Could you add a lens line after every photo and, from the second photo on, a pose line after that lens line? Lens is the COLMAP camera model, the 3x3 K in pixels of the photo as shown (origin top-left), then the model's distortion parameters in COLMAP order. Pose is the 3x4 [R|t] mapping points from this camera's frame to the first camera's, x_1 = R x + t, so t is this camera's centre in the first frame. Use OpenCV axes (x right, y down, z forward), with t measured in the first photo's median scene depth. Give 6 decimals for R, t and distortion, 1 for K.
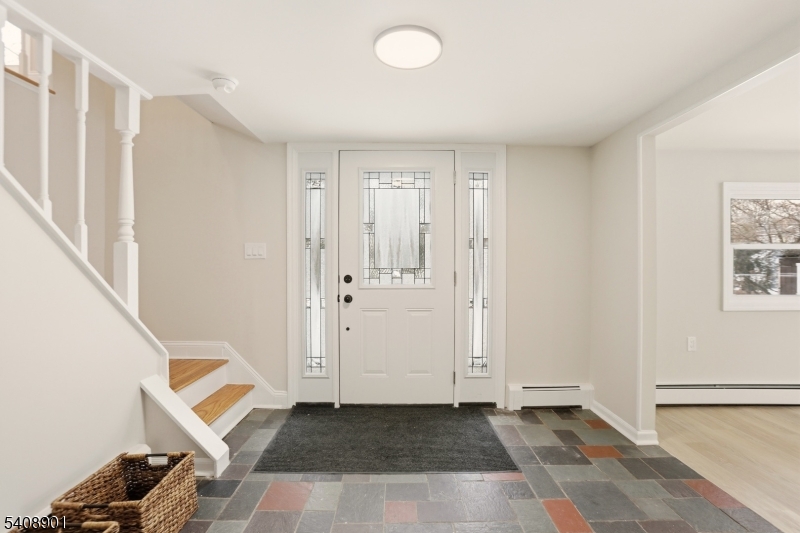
lens RADIAL K [[369.6, 0, 400.5], [0, 369.6, 265.4], [0, 0, 1]] dist [0.000803, 0.000115]
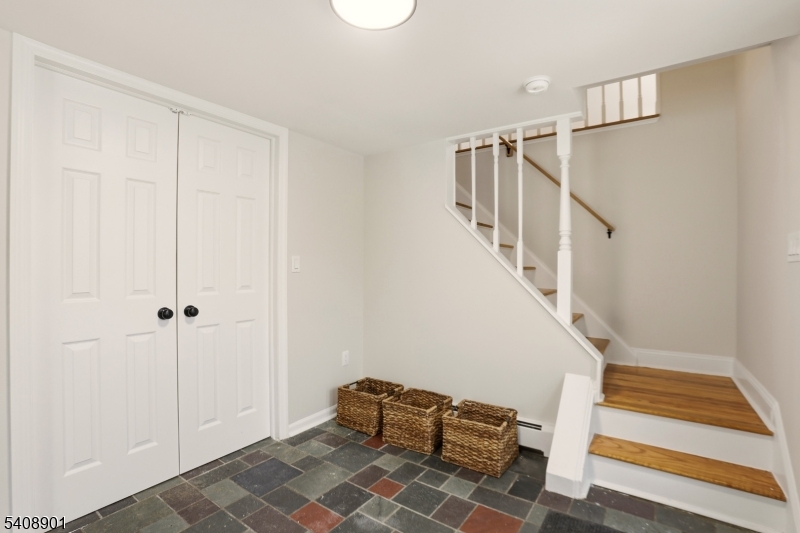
lens RADIAL K [[369.6, 0, 400.7], [0, 369.6, 268.0], [0, 0, 1]] dist [0.000803, 0.000115]
pose [[-0.575326, -0.000445, -0.817924, 0.508163], [0.000598, 0.999999, -0.000964, -0.007575], [0.817924, -0.001044, -0.575326, 1.220536]]
